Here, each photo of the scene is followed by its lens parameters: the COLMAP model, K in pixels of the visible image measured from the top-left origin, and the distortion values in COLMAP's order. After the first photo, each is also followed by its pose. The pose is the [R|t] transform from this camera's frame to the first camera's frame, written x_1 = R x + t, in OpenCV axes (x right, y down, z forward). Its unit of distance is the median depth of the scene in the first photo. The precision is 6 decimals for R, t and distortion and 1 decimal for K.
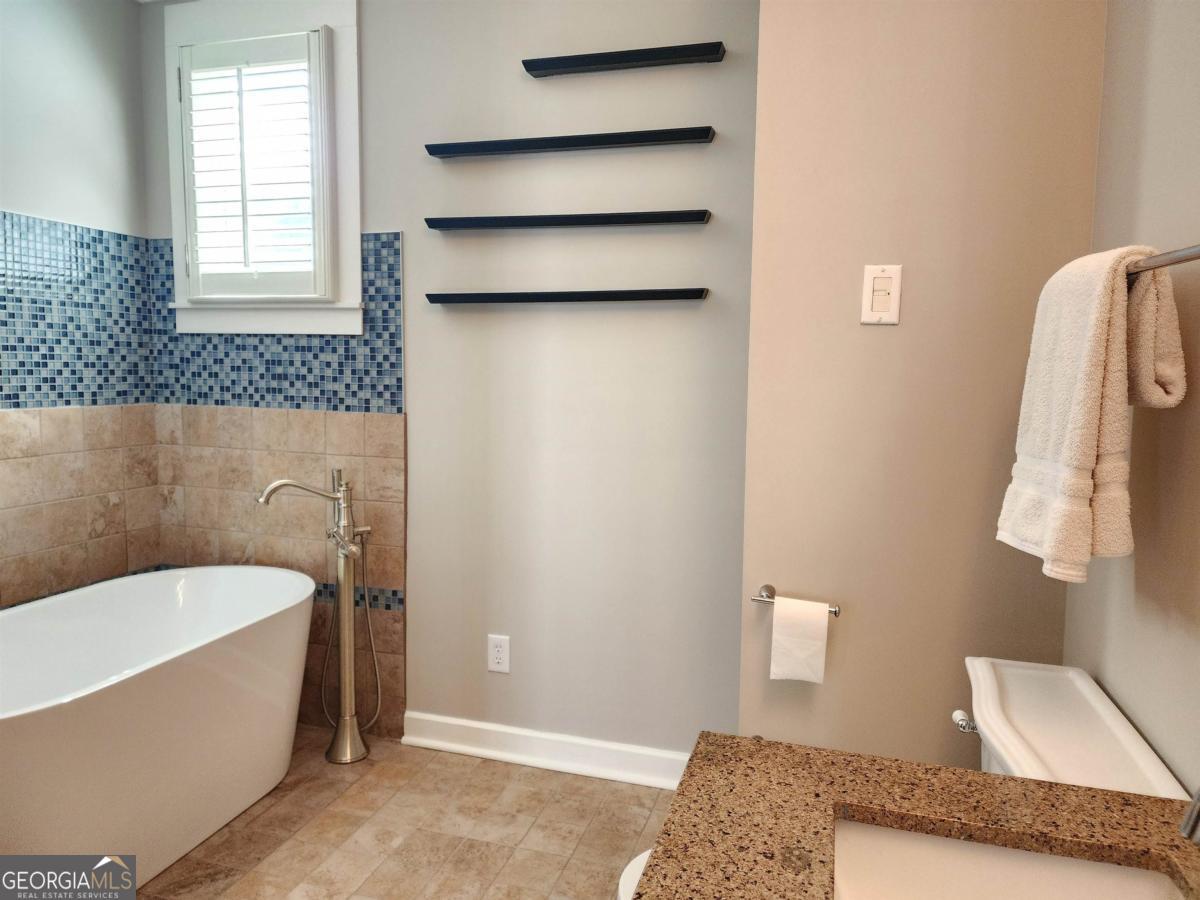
lens RADIAL K [[816.9, 0, 600.0], [0, 816.9, 450.0], [0, 0, 1]] dist [0.093804, -0.089563]
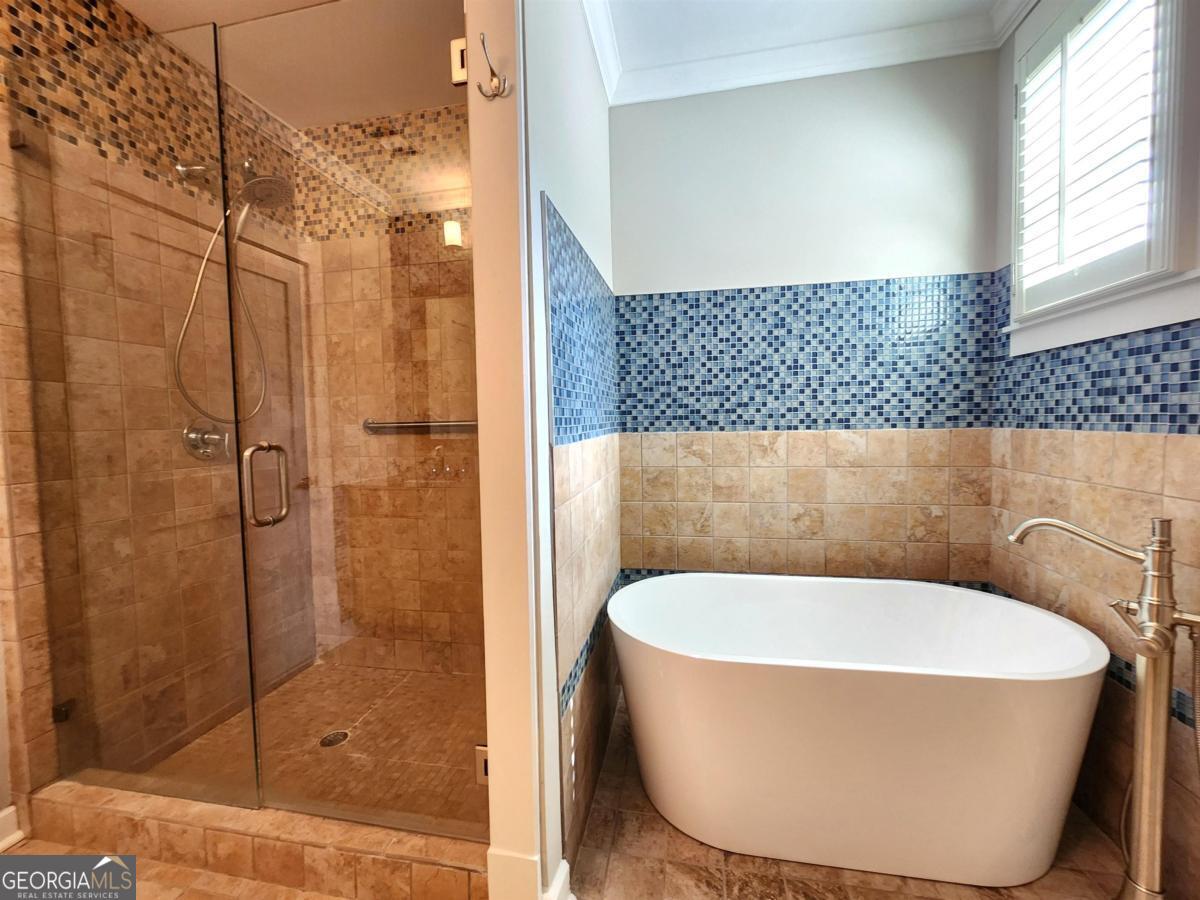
lens RADIAL K [[494.5, 0, 598.0], [0, 494.5, 448.3], [0, 0, 1]] dist [0.000247, -0.000295]
pose [[0.096772, 0.033228, -0.994752, 0.037977], [-0.078358, 0.996595, 0.025667, -0.008125], [0.992217, 0.075463, 0.099046, 0.468564]]
